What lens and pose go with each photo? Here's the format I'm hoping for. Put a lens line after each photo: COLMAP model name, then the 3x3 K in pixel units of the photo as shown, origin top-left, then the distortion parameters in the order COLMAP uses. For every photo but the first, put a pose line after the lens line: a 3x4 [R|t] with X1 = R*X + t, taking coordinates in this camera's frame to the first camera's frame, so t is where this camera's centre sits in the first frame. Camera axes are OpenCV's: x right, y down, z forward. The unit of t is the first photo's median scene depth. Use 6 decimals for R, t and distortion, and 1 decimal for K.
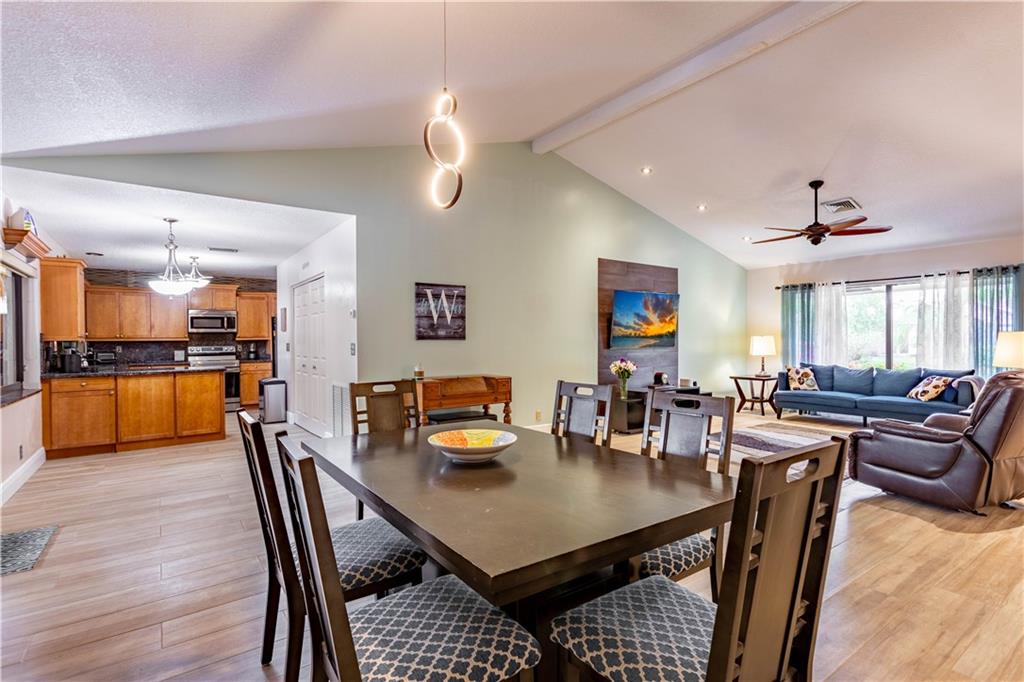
lens RADIAL K [[487.9, 0, 502.2], [0, 487.9, 342.6], [0, 0, 1]] dist [0.003016, 0.000193]
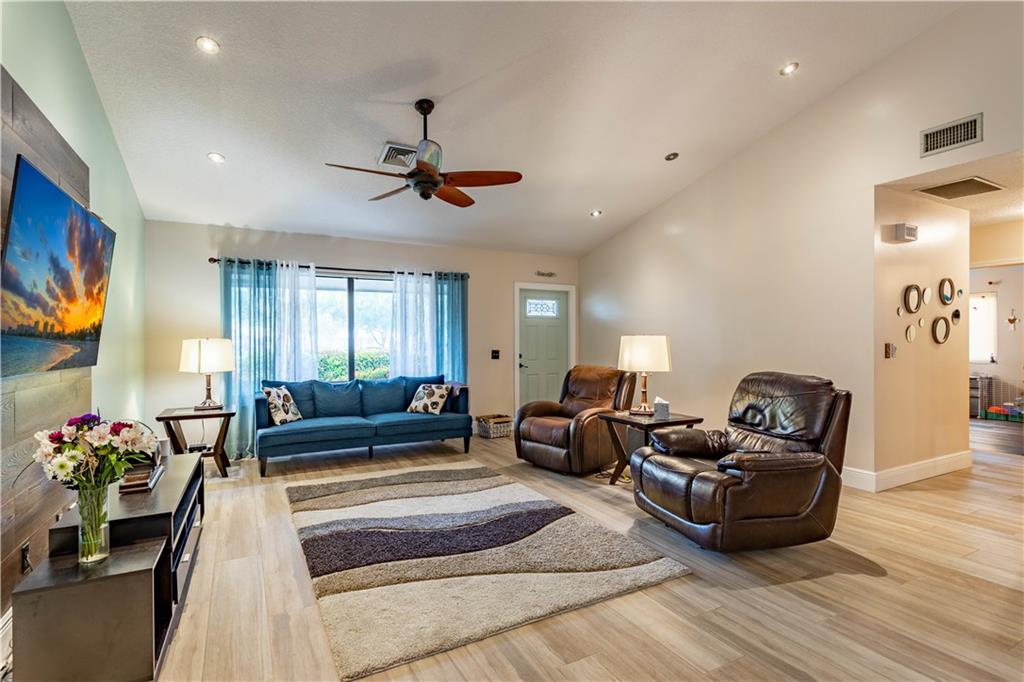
lens RADIAL K [[487.9, 0, 513.1], [0, 487.9, 338.5], [0, 0, 1]] dist [0.003016, 0.000193]
pose [[0.127950, 0.010269, 0.991728, 0.010225], [0.012486, 0.999850, -0.011964, -0.002706], [-0.991702, 0.013913, 0.127802, 0.627129]]
